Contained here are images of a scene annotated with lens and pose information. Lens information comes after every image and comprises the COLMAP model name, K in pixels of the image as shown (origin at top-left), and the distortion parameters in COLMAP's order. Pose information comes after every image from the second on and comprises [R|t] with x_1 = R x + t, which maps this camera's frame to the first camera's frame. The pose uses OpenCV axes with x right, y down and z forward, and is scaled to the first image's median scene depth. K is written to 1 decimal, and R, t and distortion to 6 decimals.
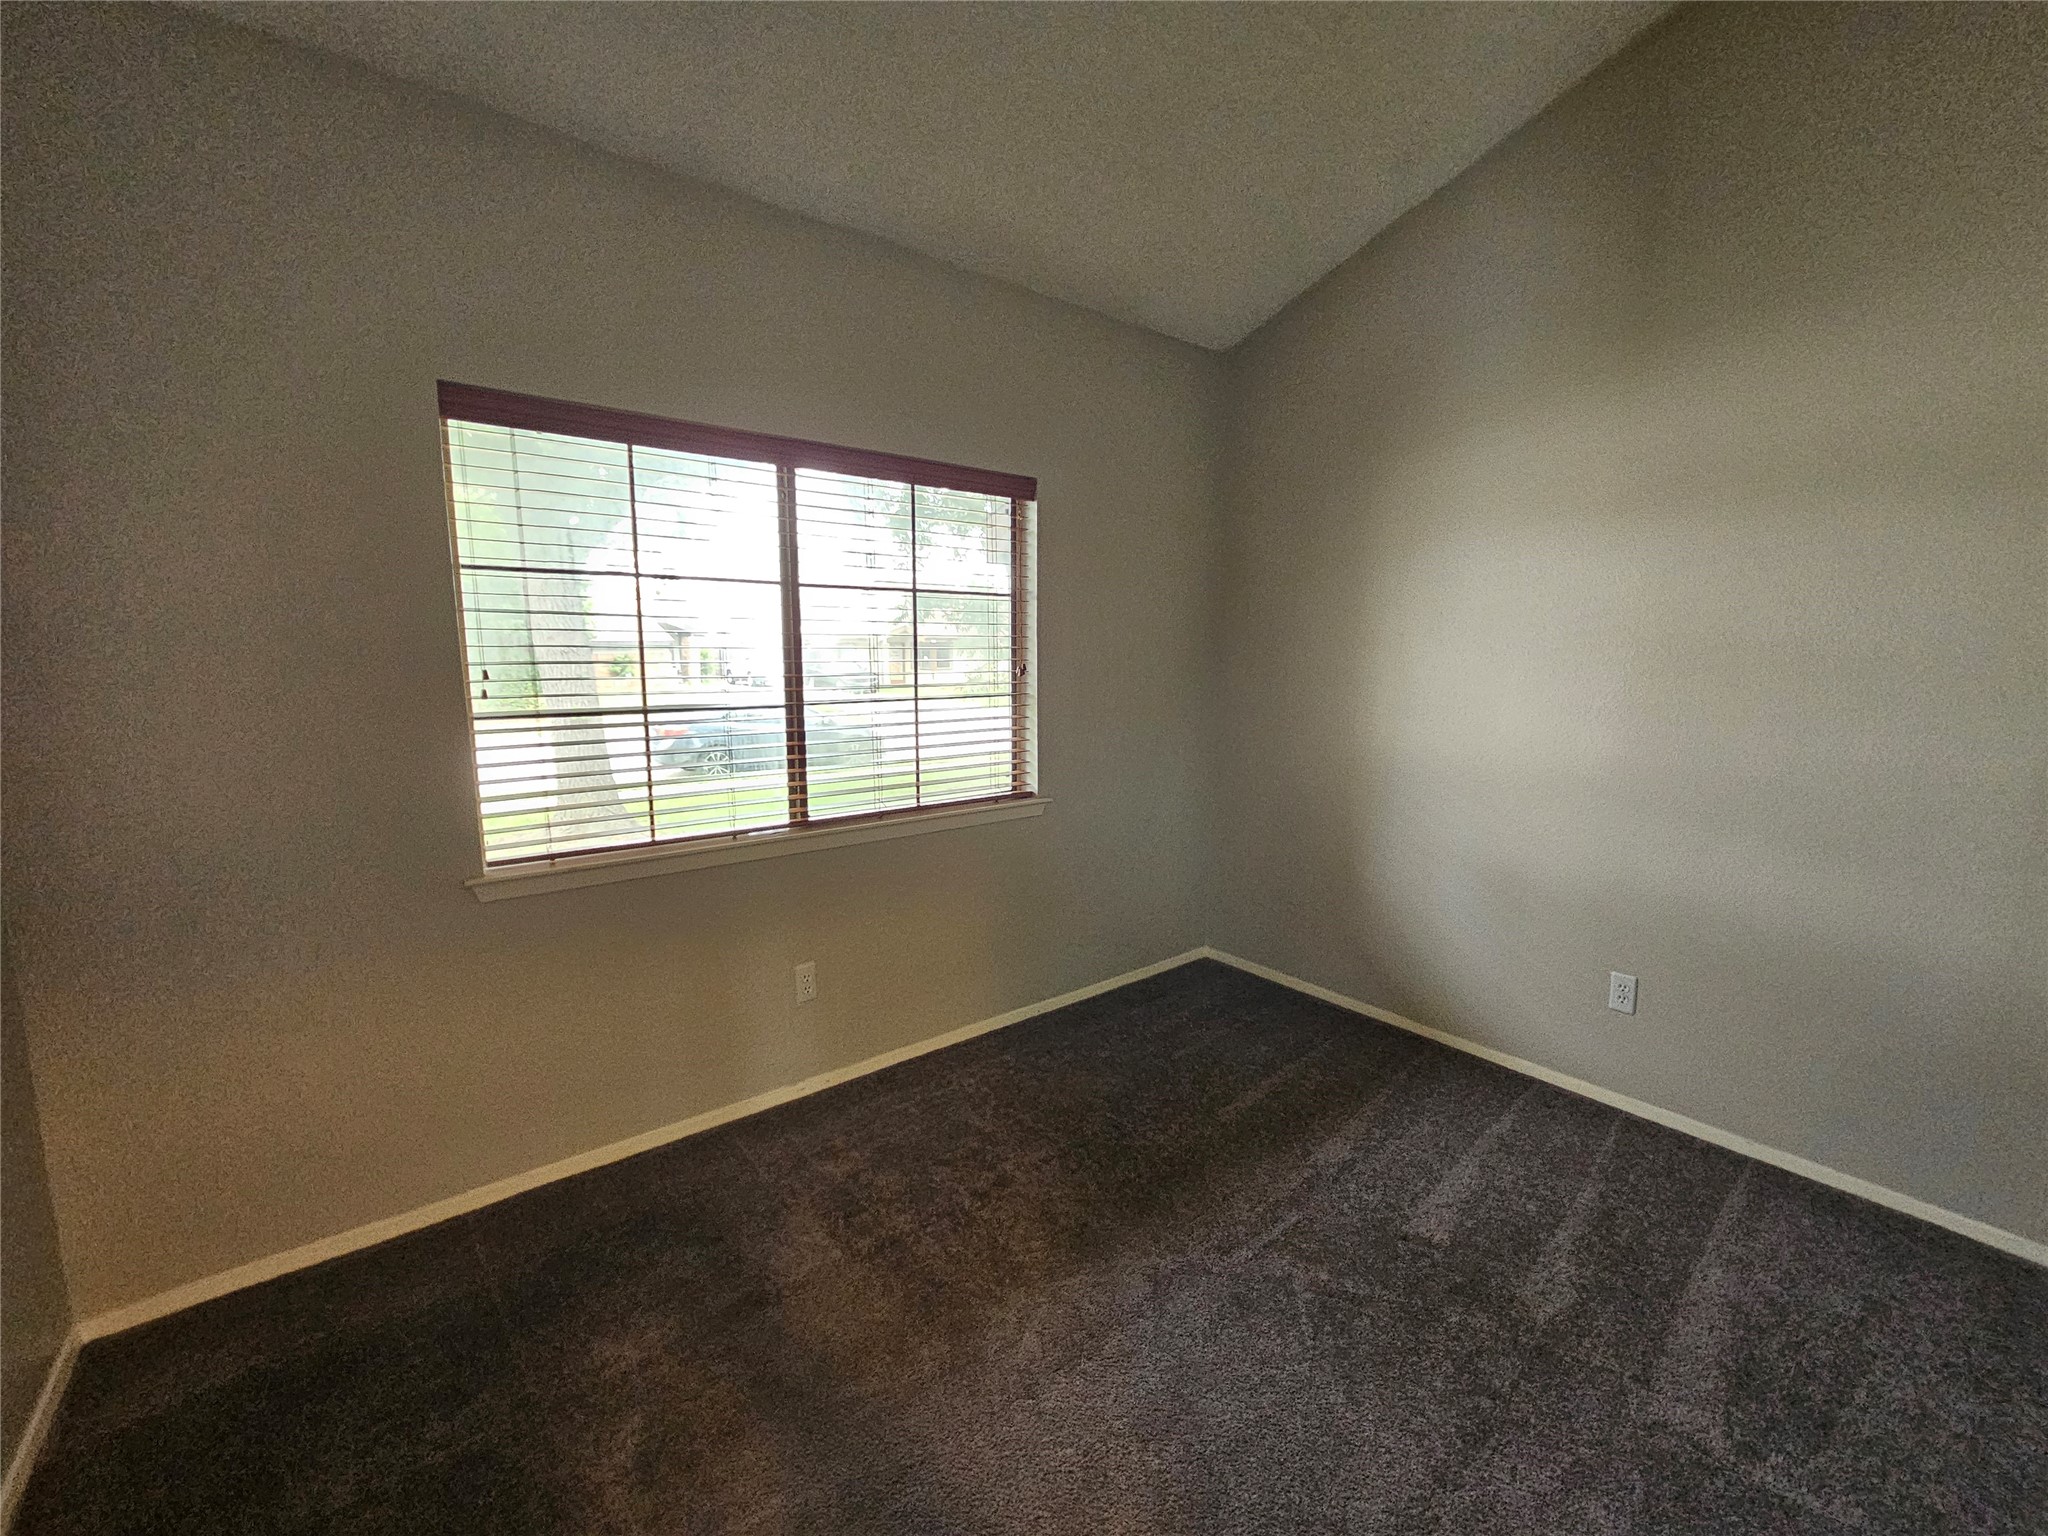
lens RADIAL K [[833.7, 0, 1033.8], [0, 833.7, 762.9], [0, 0, 1]] dist [-0.002151, 0.000359]
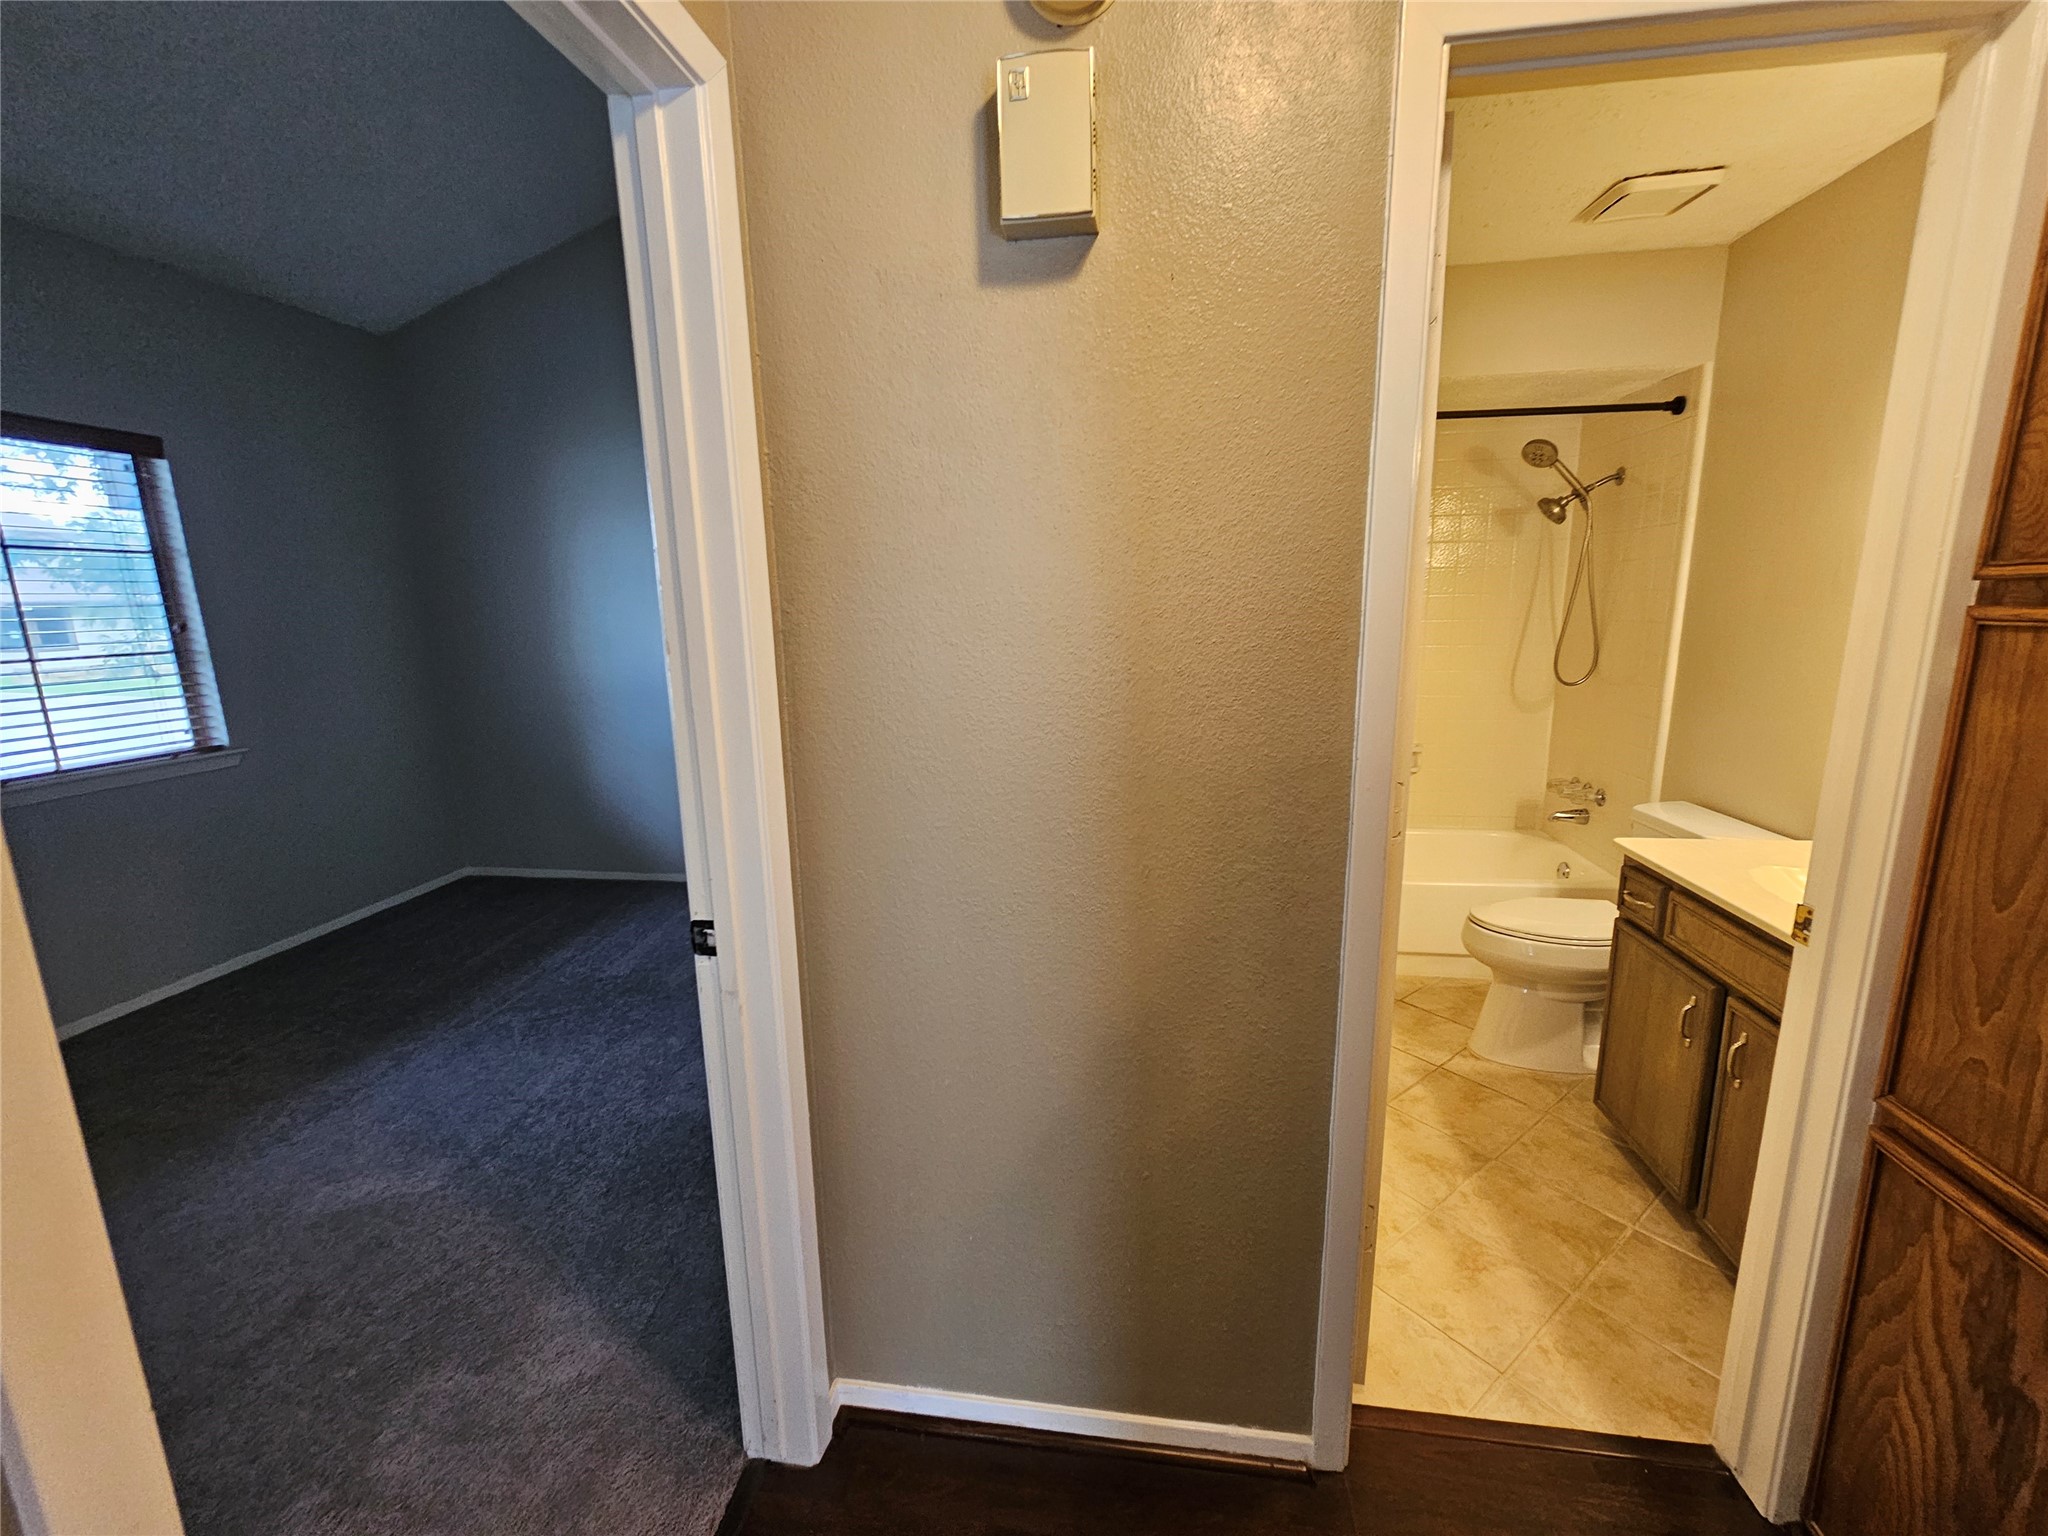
lens RADIAL K [[833.7, 0, 1033.8], [0, 833.7, 762.9], [0, 0, 1]] dist [-0.002151, 0.000359]
pose [[0.727104, -0.148538, 0.670266, 0.036555], [0.115717, 0.988861, 0.093612, 0.080306], [-0.676705, 0.009495, 0.736193, -0.463617]]
